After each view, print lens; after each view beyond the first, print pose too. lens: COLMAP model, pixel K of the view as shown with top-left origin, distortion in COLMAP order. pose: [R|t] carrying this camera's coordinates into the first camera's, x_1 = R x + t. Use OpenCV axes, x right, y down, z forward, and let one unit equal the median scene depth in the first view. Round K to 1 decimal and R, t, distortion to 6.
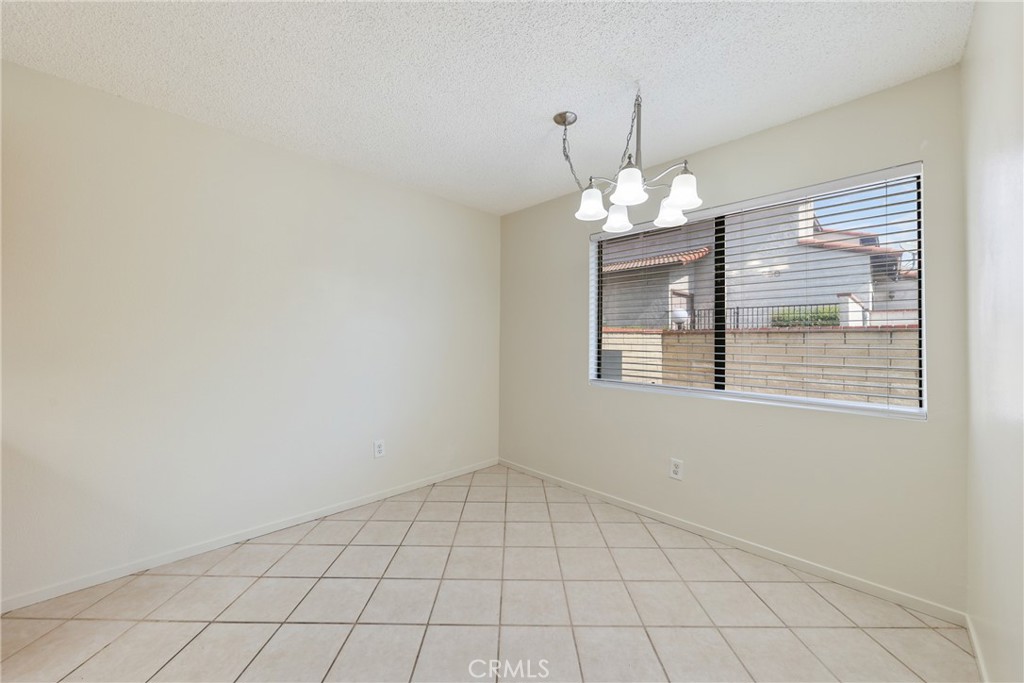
lens RADIAL K [[378.5, 0, 506.4], [0, 378.5, 333.3], [0, 0, 1]] dist [0.000992, 0.000043]
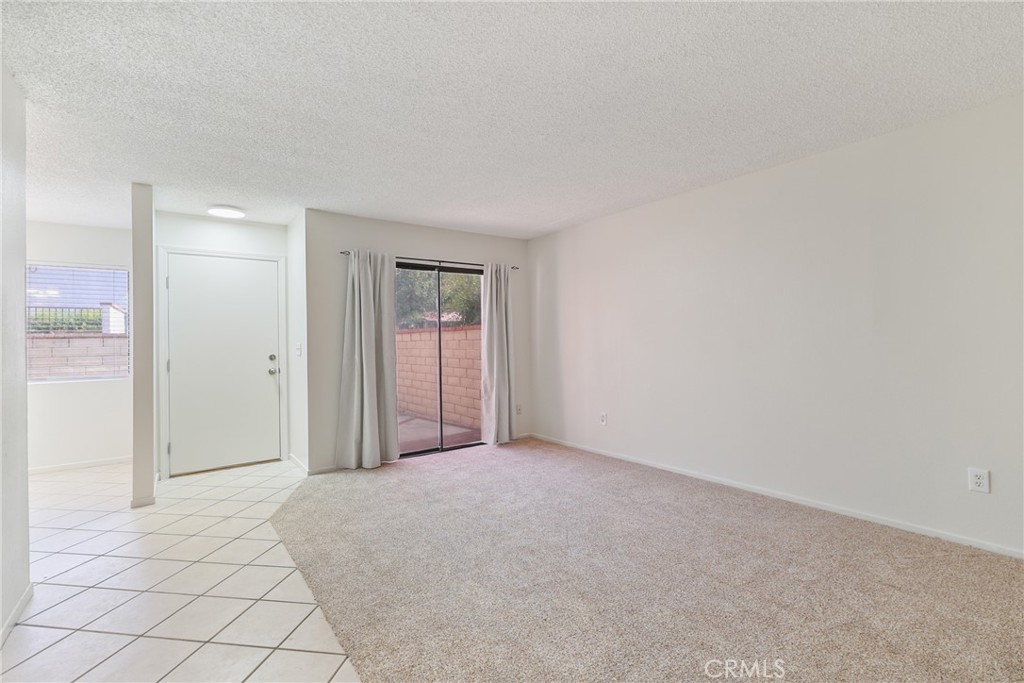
lens RADIAL K [[466.2, 0, 518.6], [0, 466.2, 333.1], [0, 0, 1]] dist [0.003773, 0.000376]
pose [[0.132049, 0.001880, 0.991241, -0.821111], [0.000281, 0.999998, -0.001934, -0.025281], [-0.991243, 0.000534, 0.132049, -1.003131]]
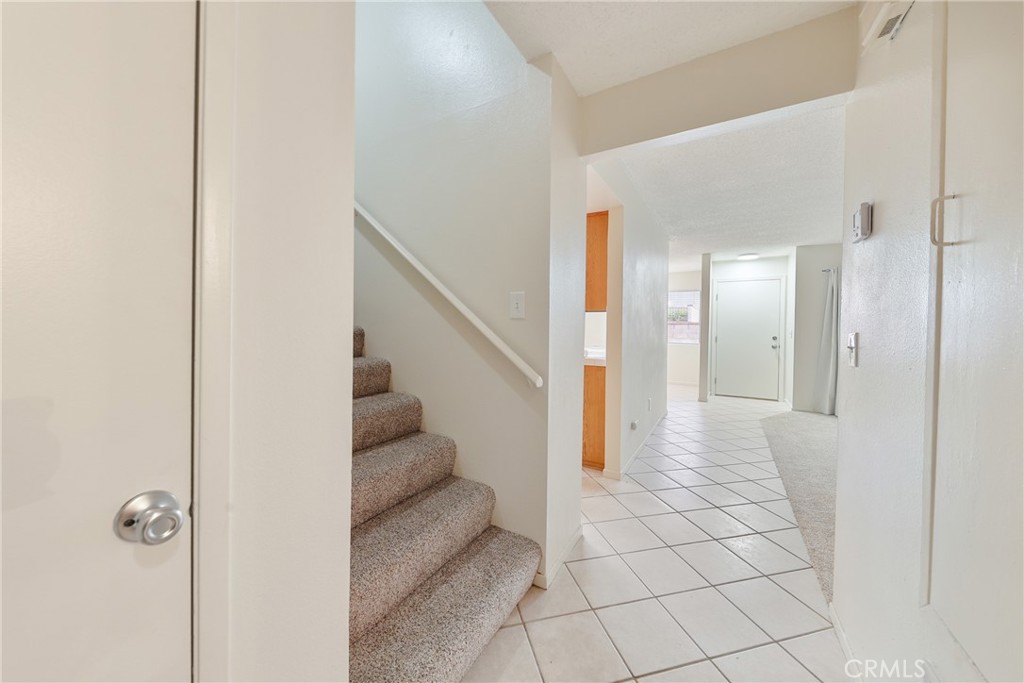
lens RADIAL K [[356.4, 0, 505.4], [0, 356.4, 329.1], [0, 0, 1]] dist [0.000352, 0.000014]
pose [[0.971288, 0.005587, 0.237842, -1.307860], [-0.012304, 0.999566, 0.026766, -0.031199], [-0.237589, -0.028924, 0.970935, -1.551329]]
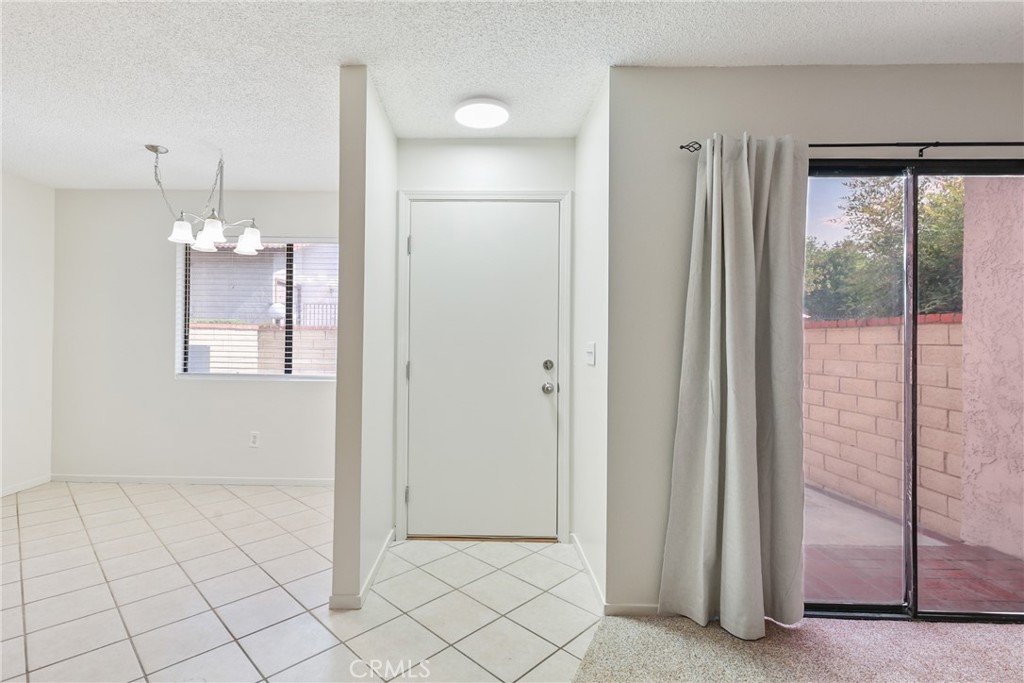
lens RADIAL K [[490.3, 0, 475.7], [0, 490.3, 337.5], [0, 0, 1]] dist [0.000148, -0.000276]
pose [[0.709599, 0.003614, 0.704597, -0.148738], [-0.017869, 0.999758, 0.012868, -0.010686], [-0.704379, -0.021722, 0.709491, -0.553781]]
